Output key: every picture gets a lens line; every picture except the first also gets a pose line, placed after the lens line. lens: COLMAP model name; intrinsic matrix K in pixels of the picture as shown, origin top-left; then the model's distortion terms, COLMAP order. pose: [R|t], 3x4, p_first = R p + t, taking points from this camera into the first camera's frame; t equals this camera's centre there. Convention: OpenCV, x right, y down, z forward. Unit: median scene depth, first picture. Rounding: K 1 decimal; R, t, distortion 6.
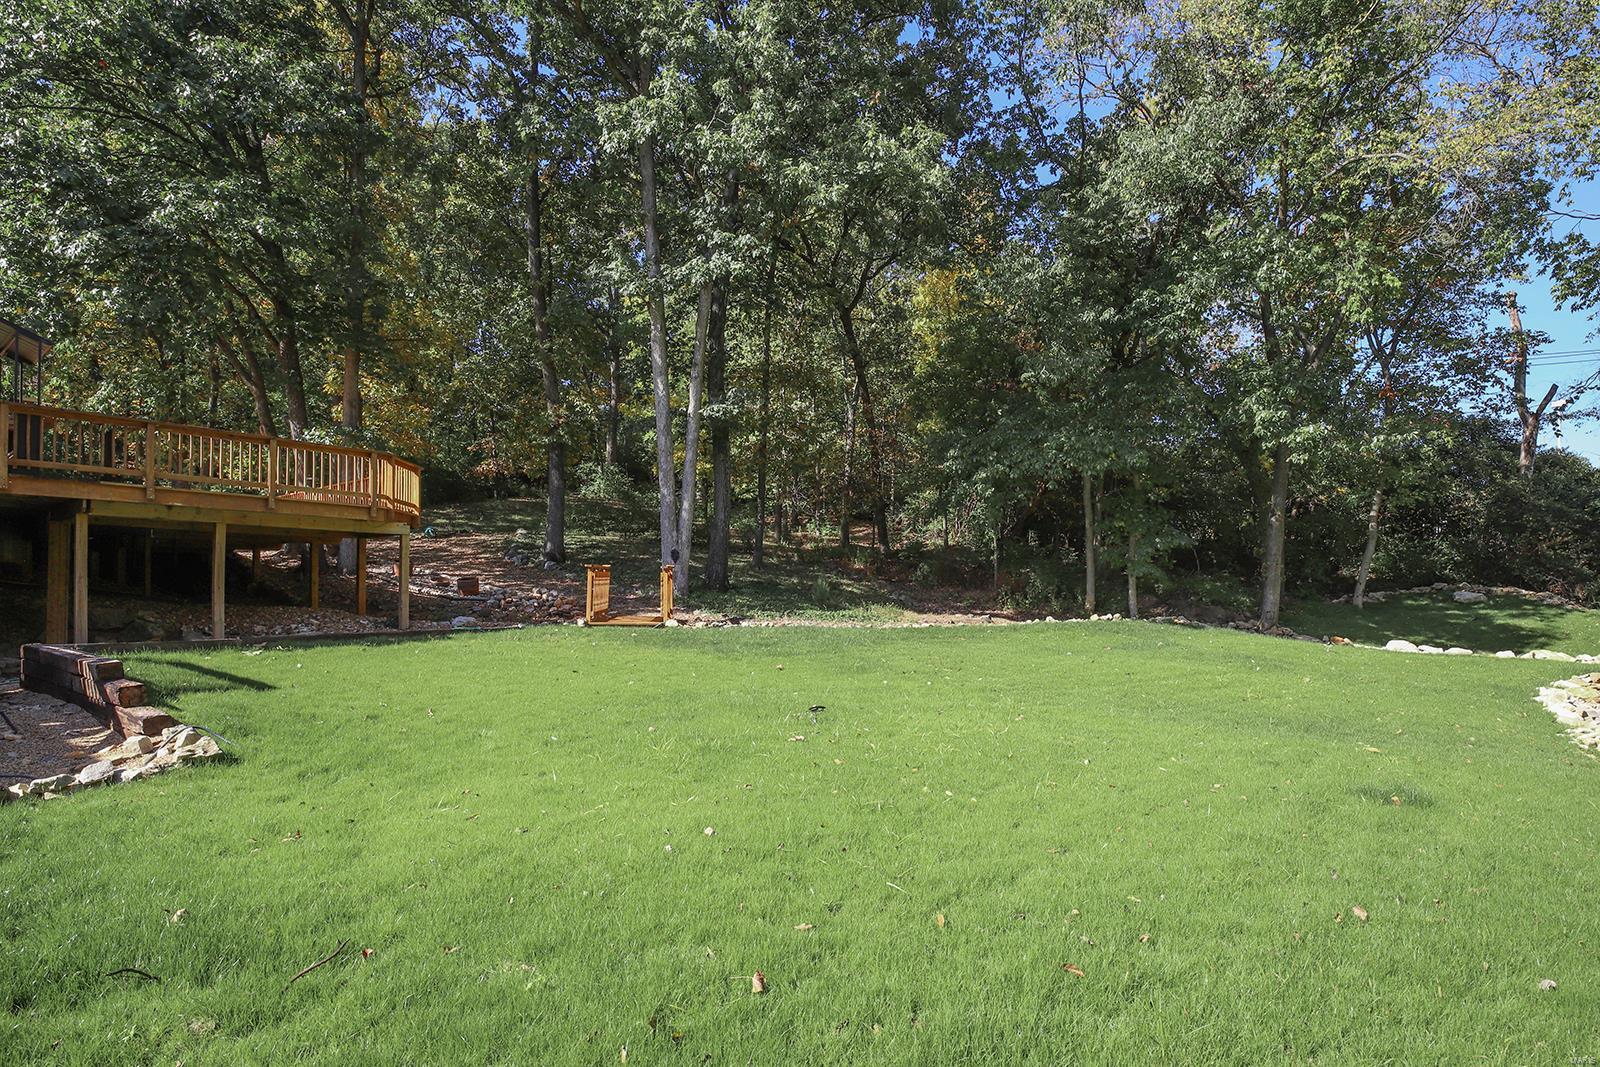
lens RADIAL K [[782.1, 0, 799.0], [0, 782.1, 604.8], [0, 0, 1]] dist [-0.006843, 0.000145]
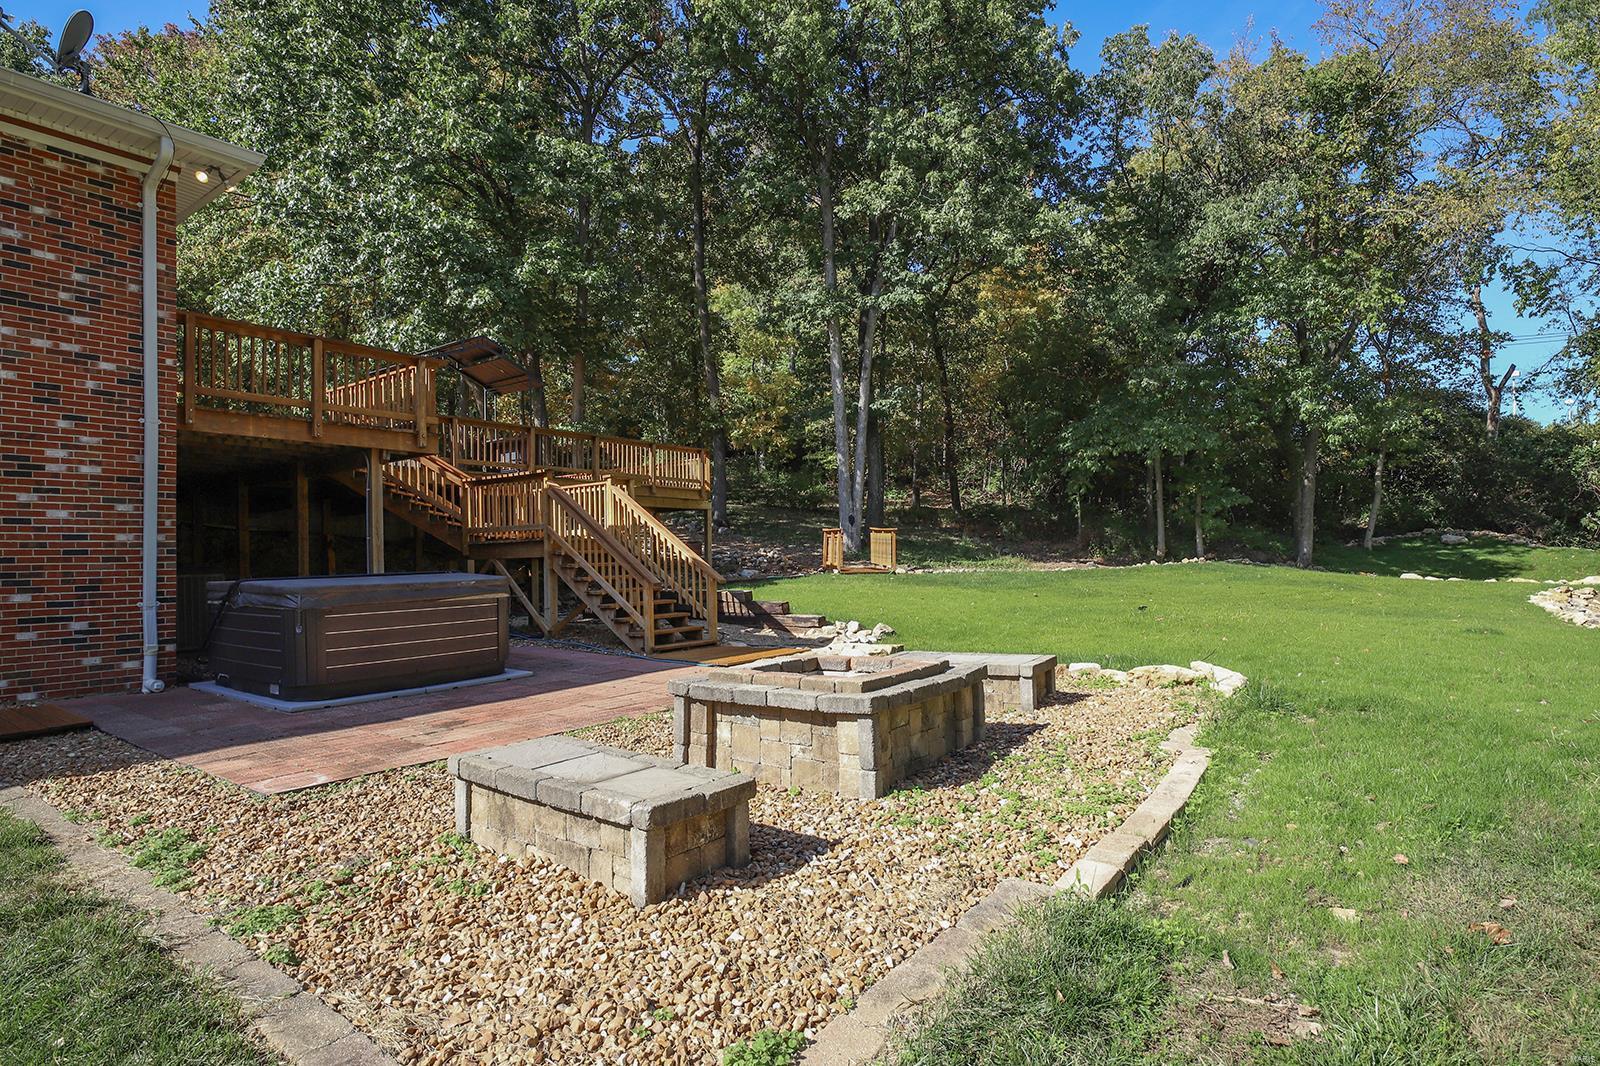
lens RADIAL K [[805.3, 0, 800.3], [0, 805.3, 551.7], [0, 0, 1]] dist [0.001550, 0.000395]
pose [[0.998163, -0.023377, 0.055895, -0.270736], [0.024280, 0.999585, -0.015531, 0.004947], [-0.055509, 0.016860, 0.998316, -0.242302]]
